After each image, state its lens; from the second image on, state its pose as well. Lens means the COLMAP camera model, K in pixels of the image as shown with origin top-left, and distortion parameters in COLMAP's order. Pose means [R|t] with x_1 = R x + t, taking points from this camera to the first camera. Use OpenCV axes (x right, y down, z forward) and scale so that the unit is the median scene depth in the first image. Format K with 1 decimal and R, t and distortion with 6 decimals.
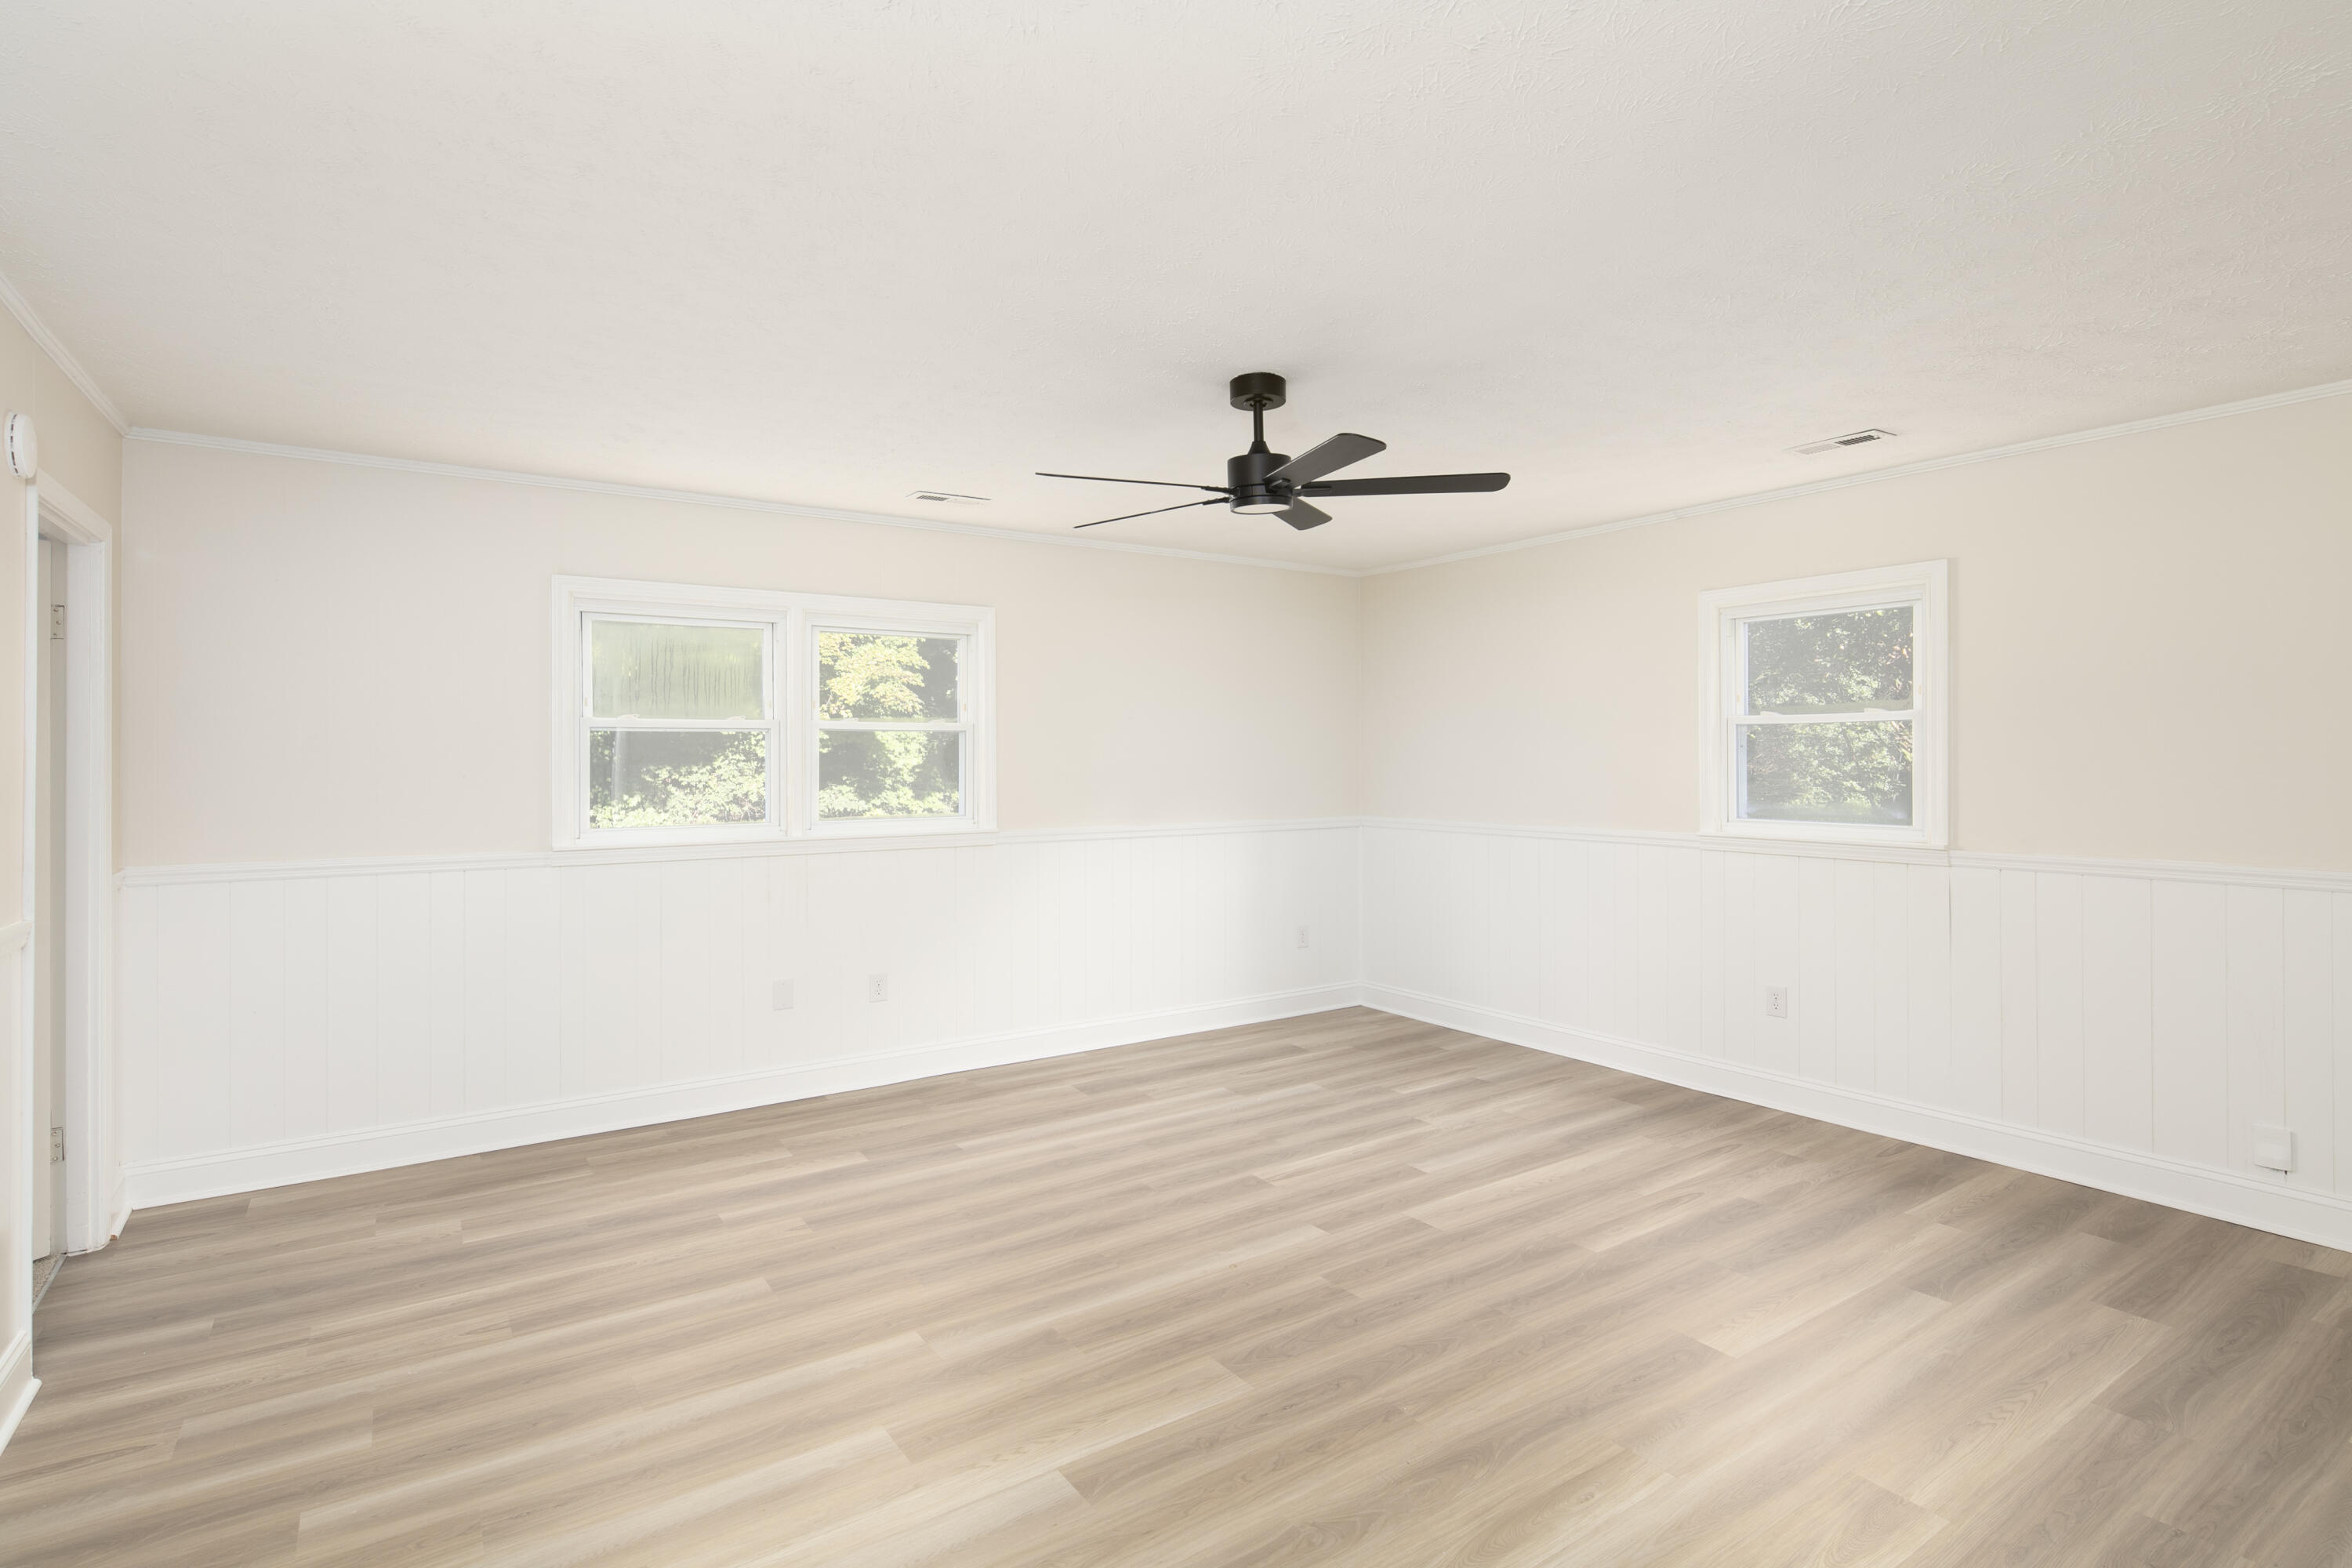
lens RADIAL K [[1147.5, 0, 1159.4], [0, 1147.5, 767.8], [0, 0, 1]] dist [0.001824, 0.000312]
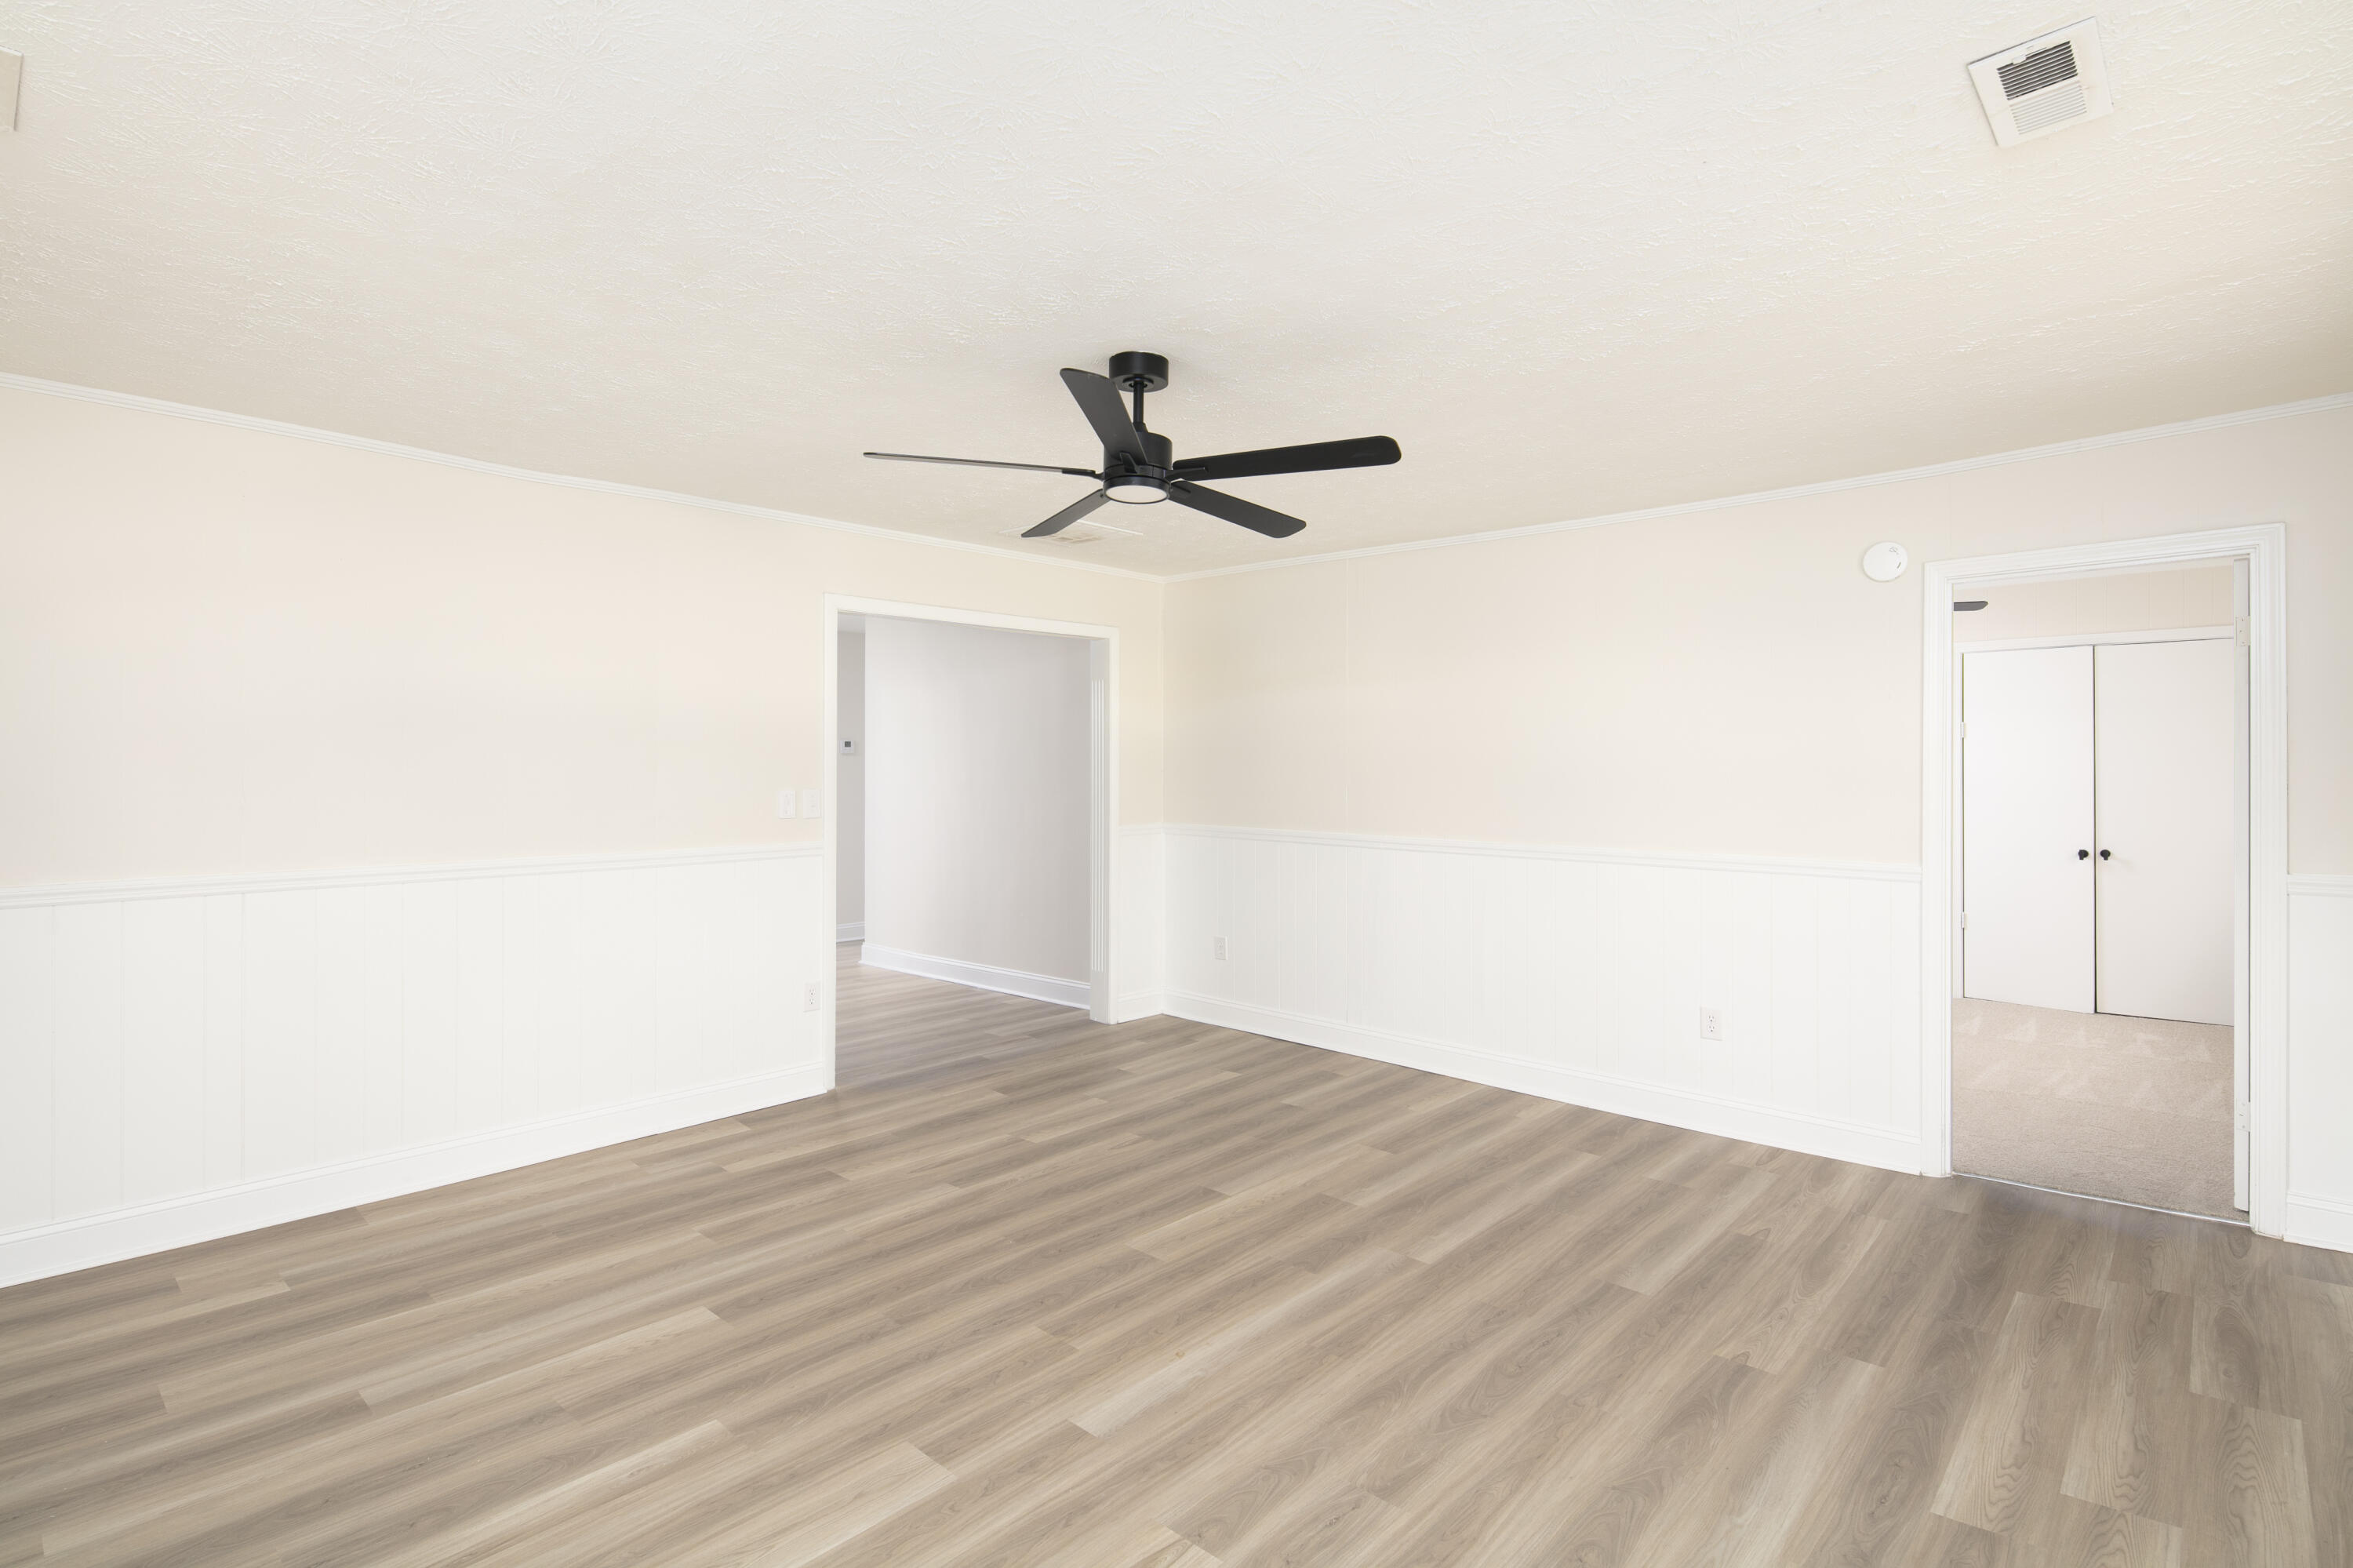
lens RADIAL K [[1148.0, 0, 1159.9], [0, 1148.0, 767.8], [0, 0, 1]] dist [0.001824, 0.000312]
pose [[-0.972418, 0.006688, -0.233149, 0.282381], [0.004380, 0.999936, 0.010417, -0.012181], [0.233204, 0.009108, -0.972385, 1.870366]]
